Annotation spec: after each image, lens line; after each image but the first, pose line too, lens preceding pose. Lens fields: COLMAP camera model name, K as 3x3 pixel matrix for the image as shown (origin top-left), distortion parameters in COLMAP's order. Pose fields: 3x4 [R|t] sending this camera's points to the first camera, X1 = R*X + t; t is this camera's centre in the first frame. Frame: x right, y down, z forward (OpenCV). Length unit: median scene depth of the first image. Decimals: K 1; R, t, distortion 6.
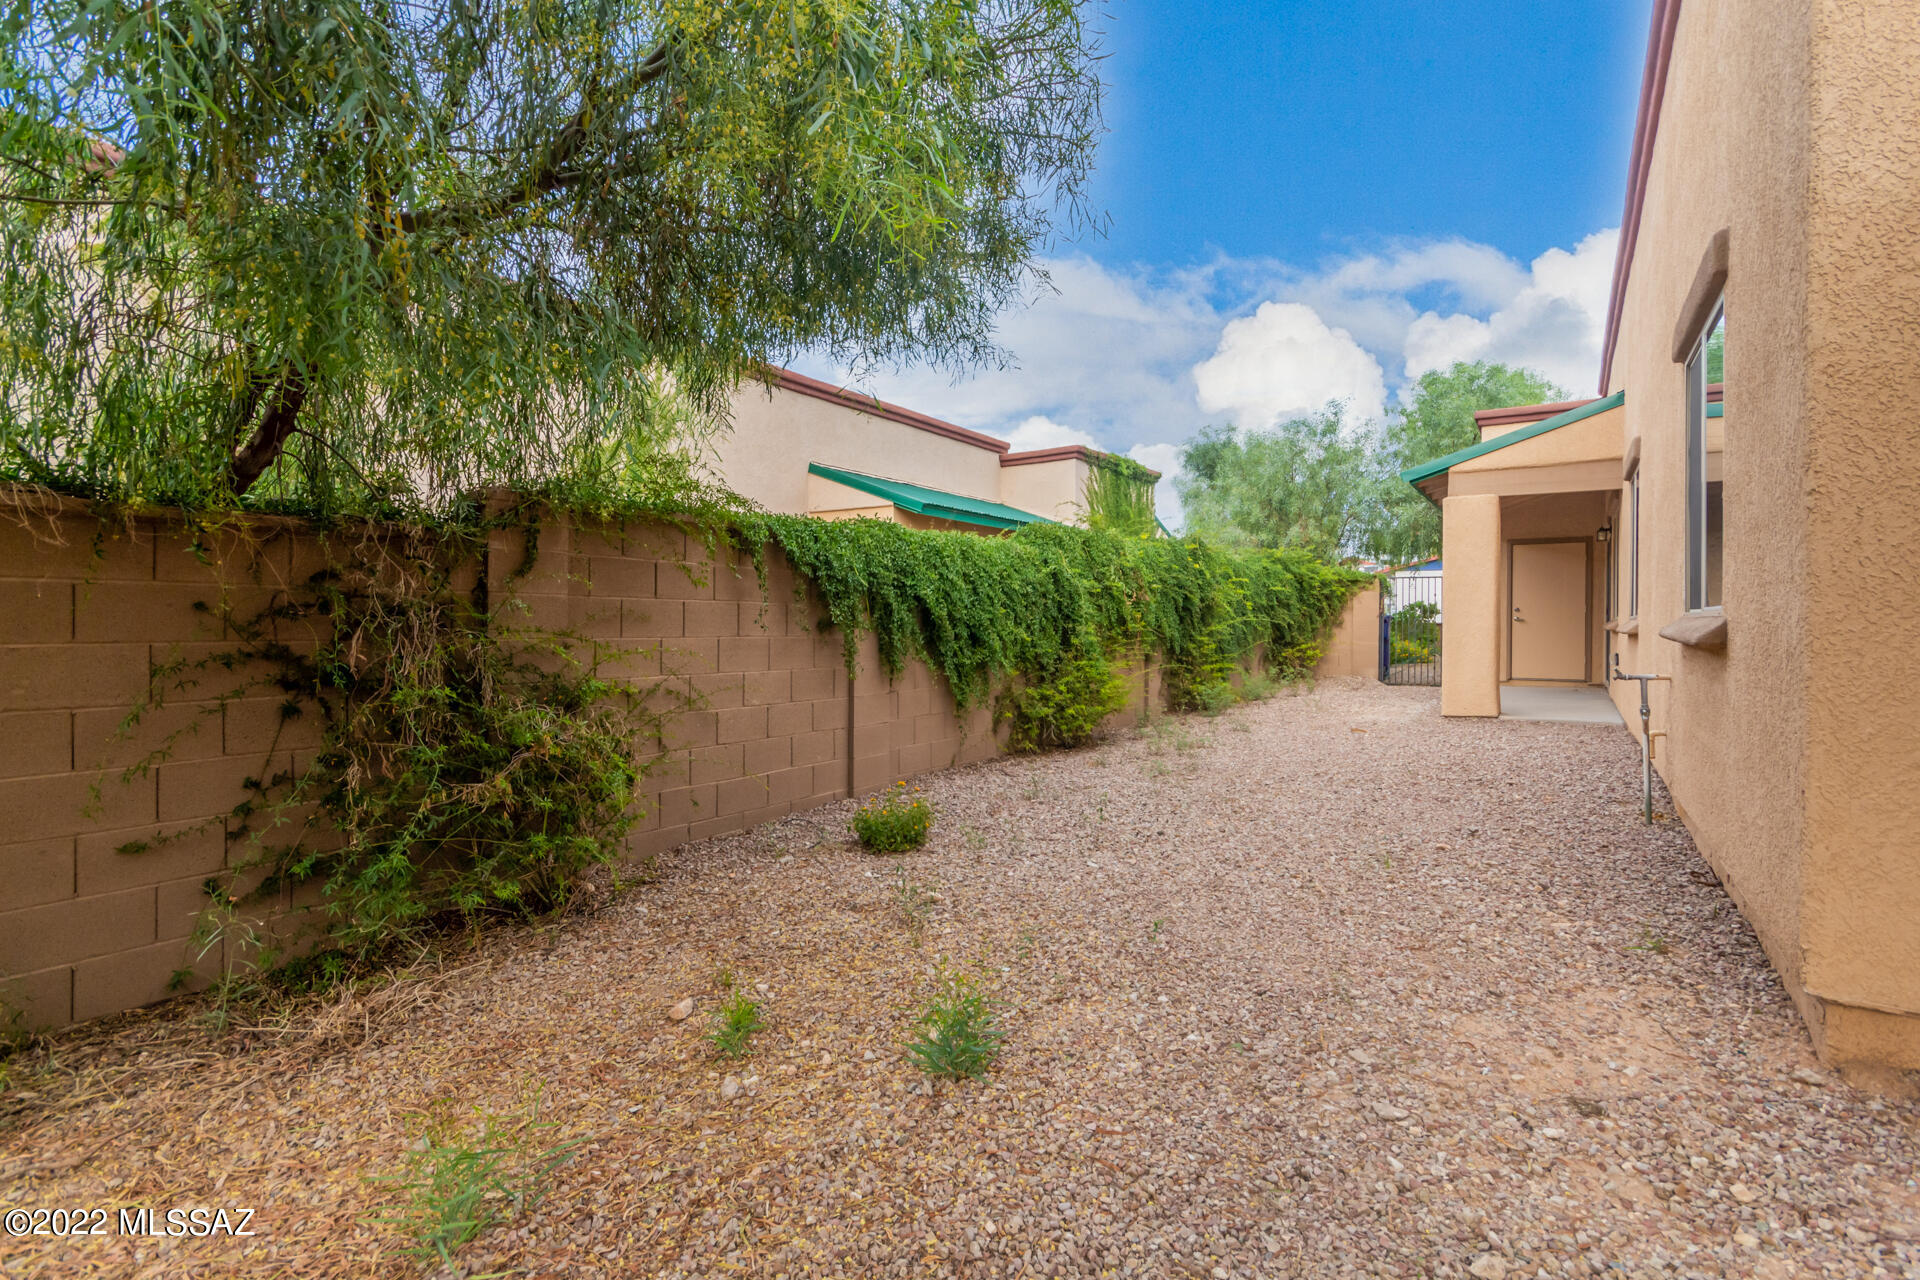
lens RADIAL K [[904.9, 0, 963.4], [0, 904.9, 652.9], [0, 0, 1]] dist [0.001242, 0.000312]
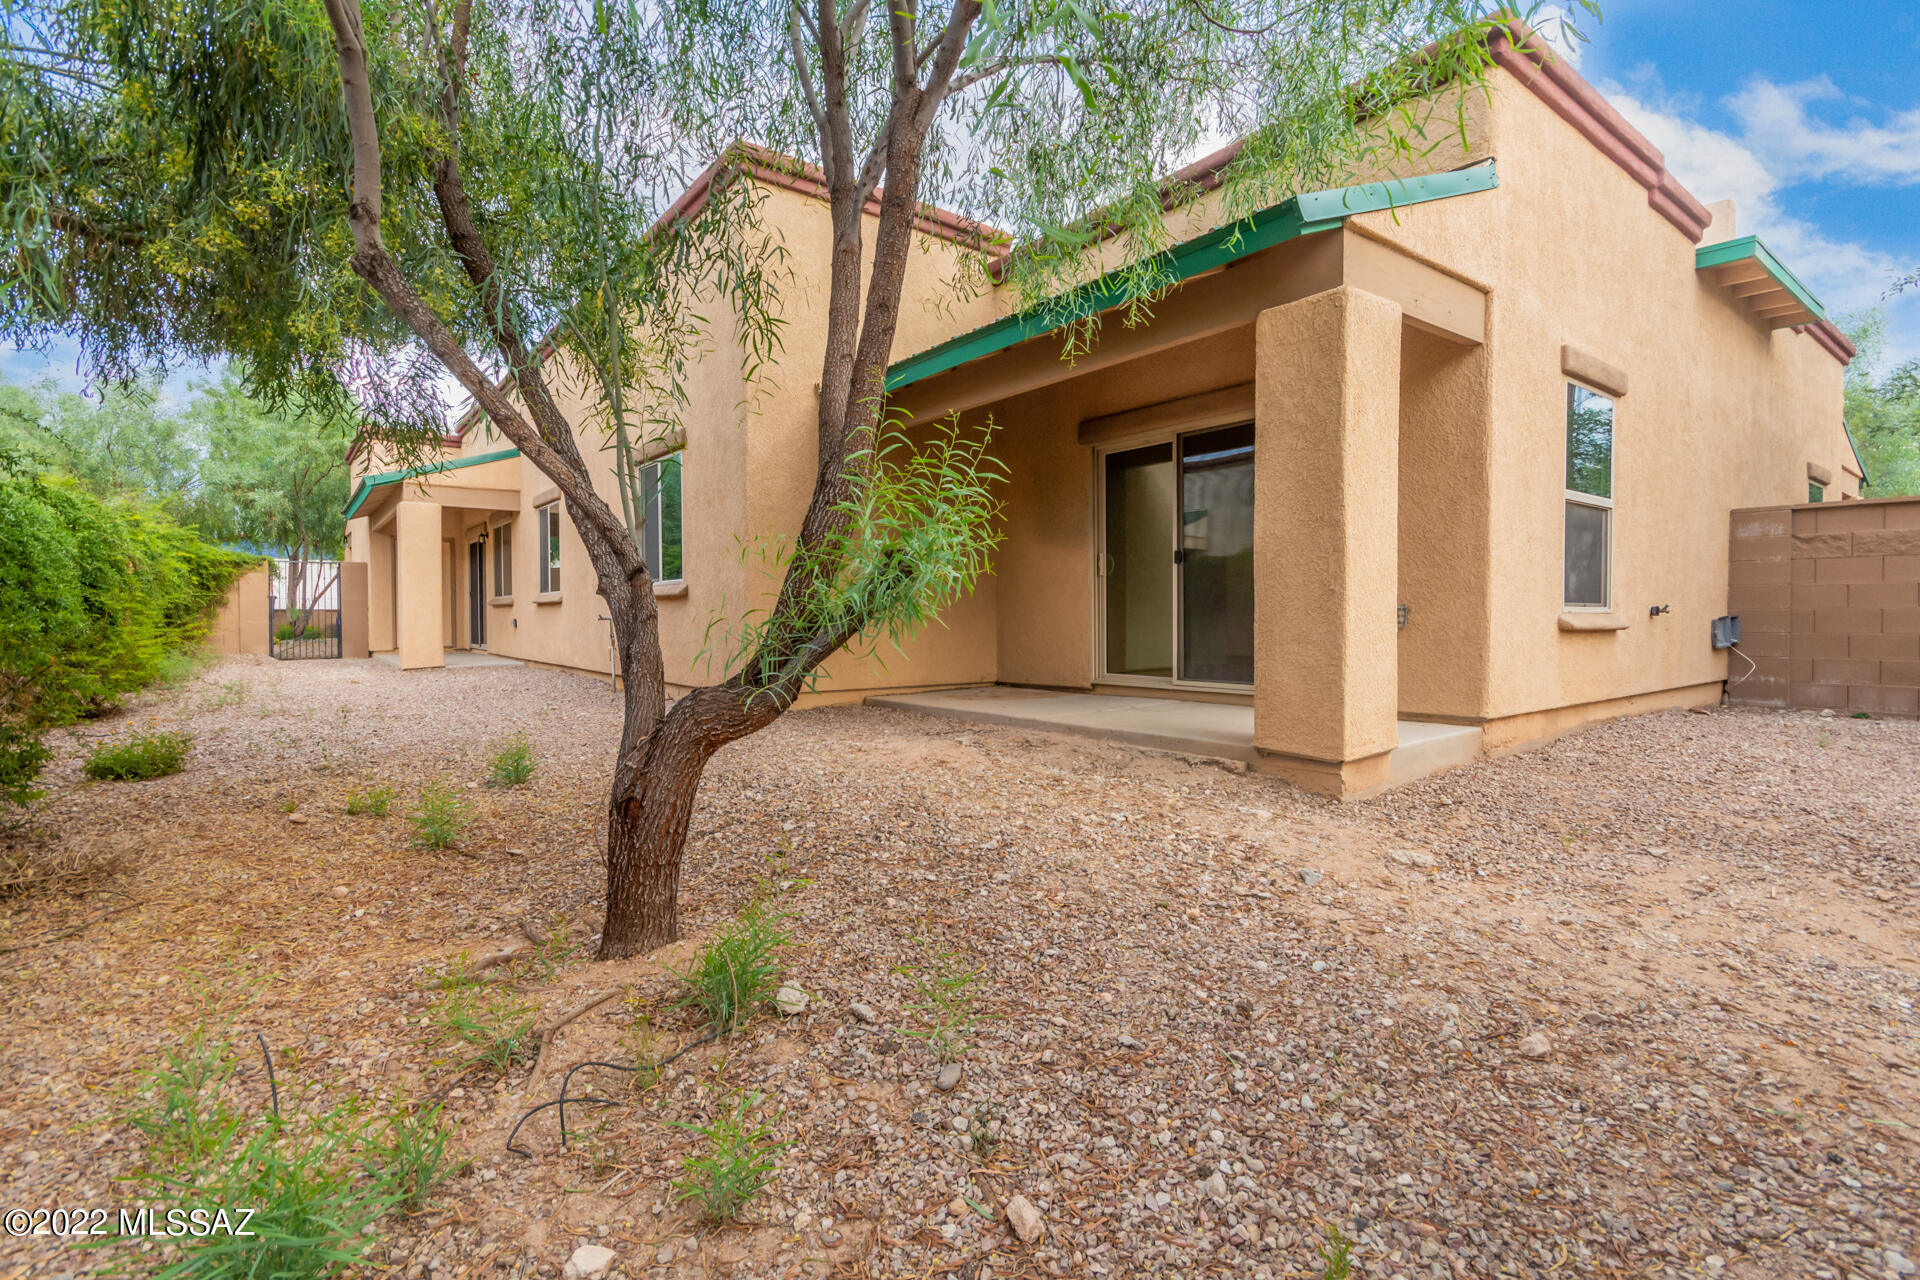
lens RADIAL K [[904.9, 0, 963.4], [0, 904.9, 652.9], [0, 0, 1]] dist [0.001242, 0.000312]
pose [[0.326734, -0.033853, 0.944510, -0.449157], [0.032292, 0.999175, 0.024641, 0.040413], [-0.944565, 0.022449, 0.327558, -0.185976]]
